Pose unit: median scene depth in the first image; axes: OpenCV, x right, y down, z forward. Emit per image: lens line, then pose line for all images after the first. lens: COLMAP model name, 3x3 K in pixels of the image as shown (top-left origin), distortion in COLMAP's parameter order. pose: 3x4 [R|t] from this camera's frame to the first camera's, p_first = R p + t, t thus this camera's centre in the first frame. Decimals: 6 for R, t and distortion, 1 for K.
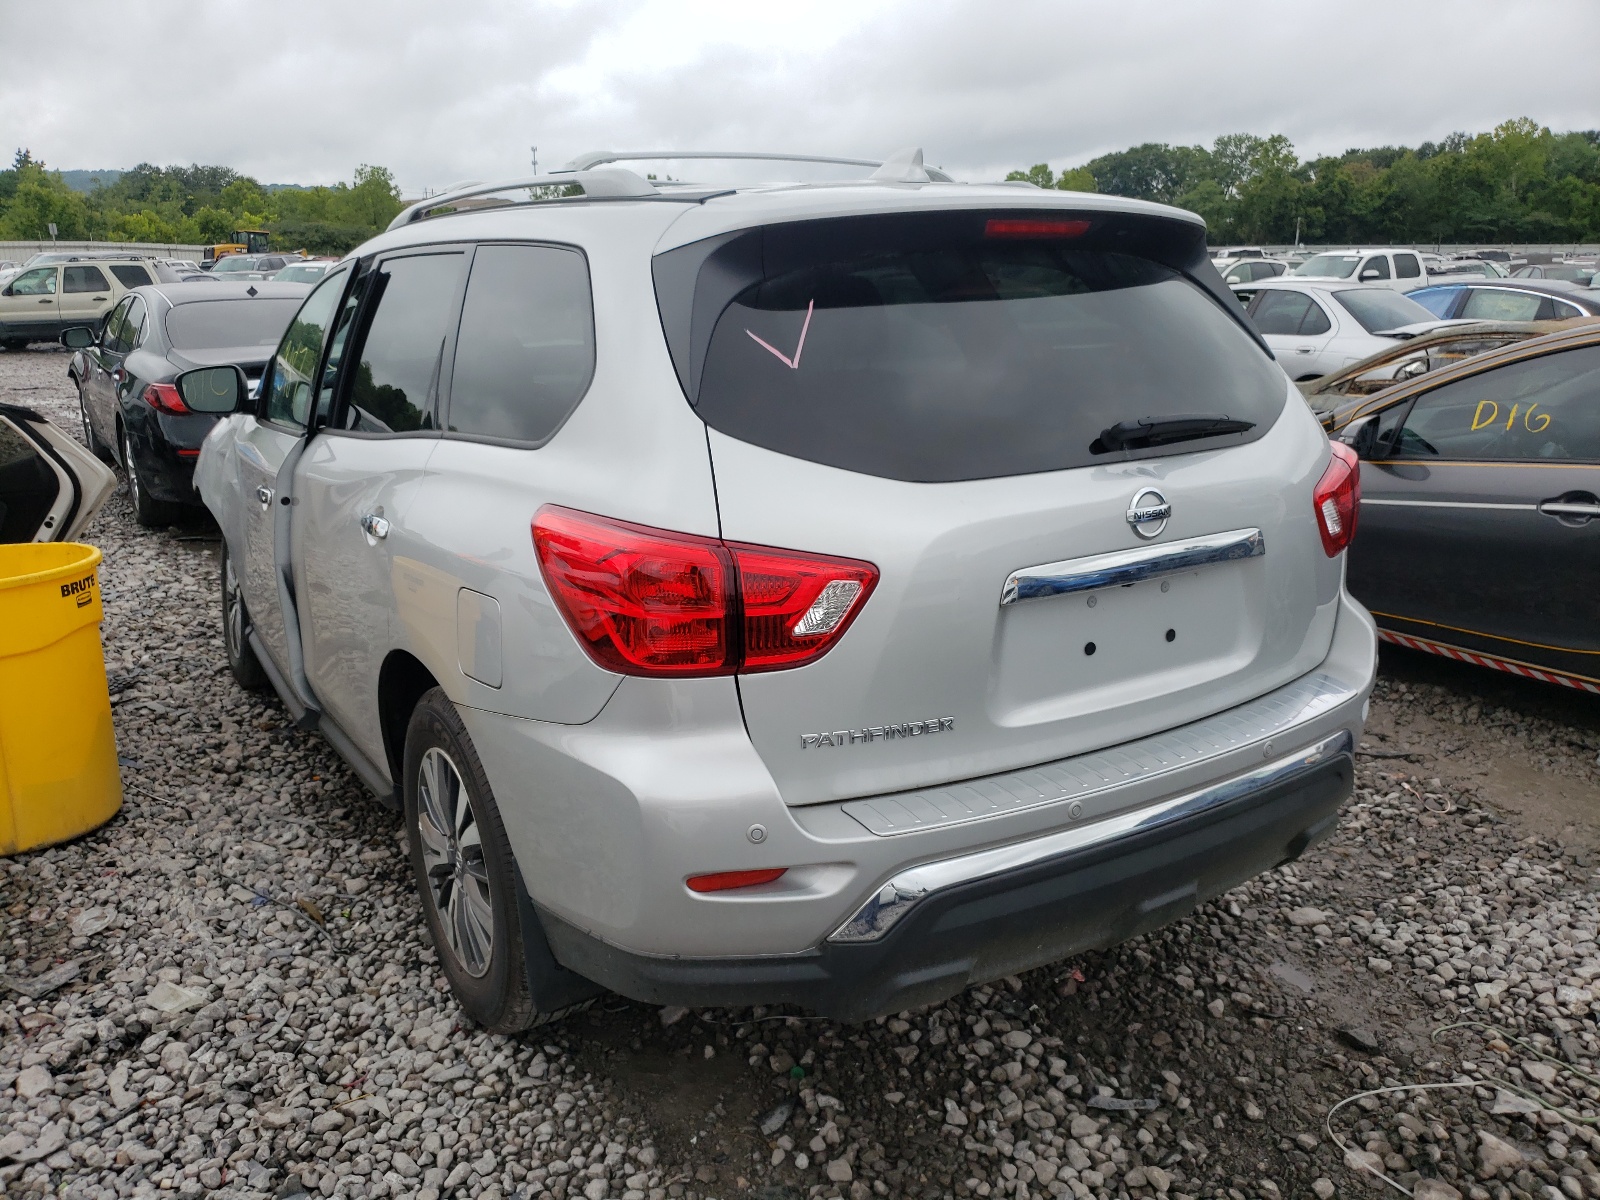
lens RADIAL K [[1239.6, 0, 801.2], [0, 1239.6, 597.9], [0, 0, 1]] dist [0.027557, 0.007951]
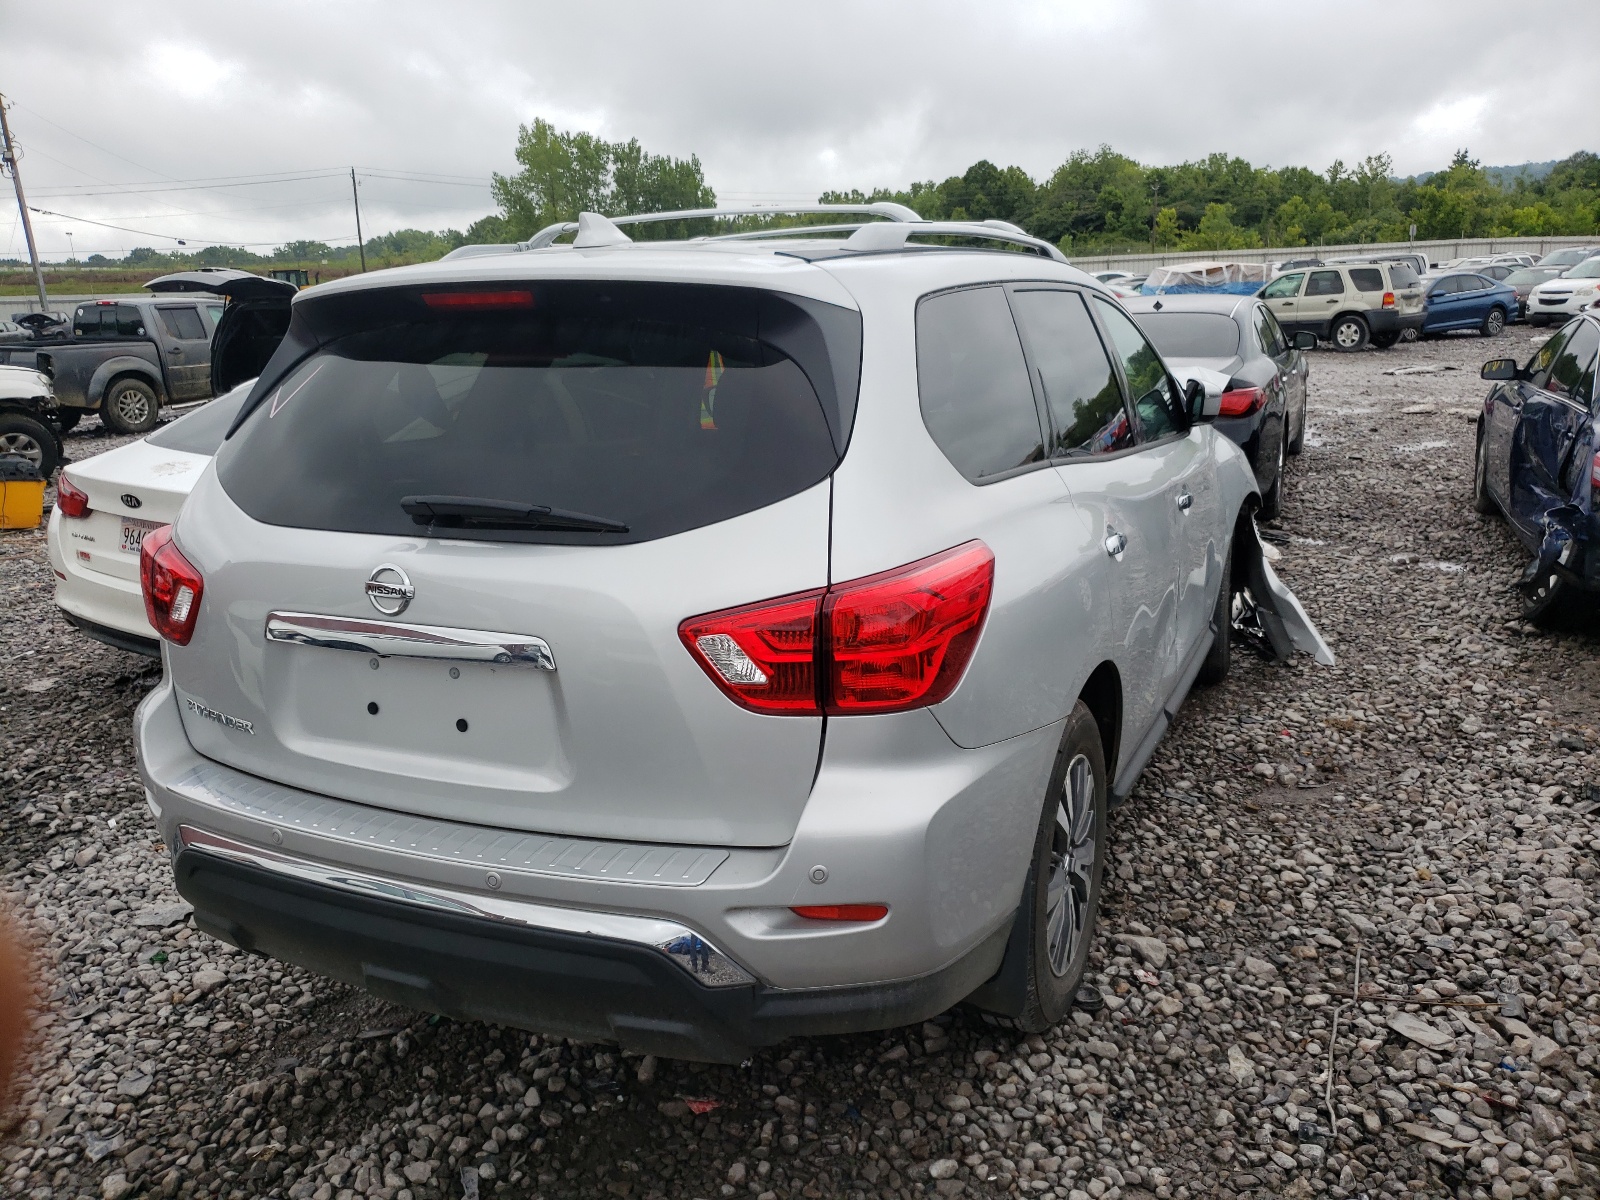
lens RADIAL K [[1239.6, 0, 802.6], [0, 1239.6, 604.0], [0, 0, 1]] dist [0.027557, 0.007951]
pose [[0.548106, 0.201668, -0.811733, 0.155369], [-0.194605, 0.974612, 0.110731, -0.028272], [0.813455, 0.097275, 0.573436, 0.084702]]
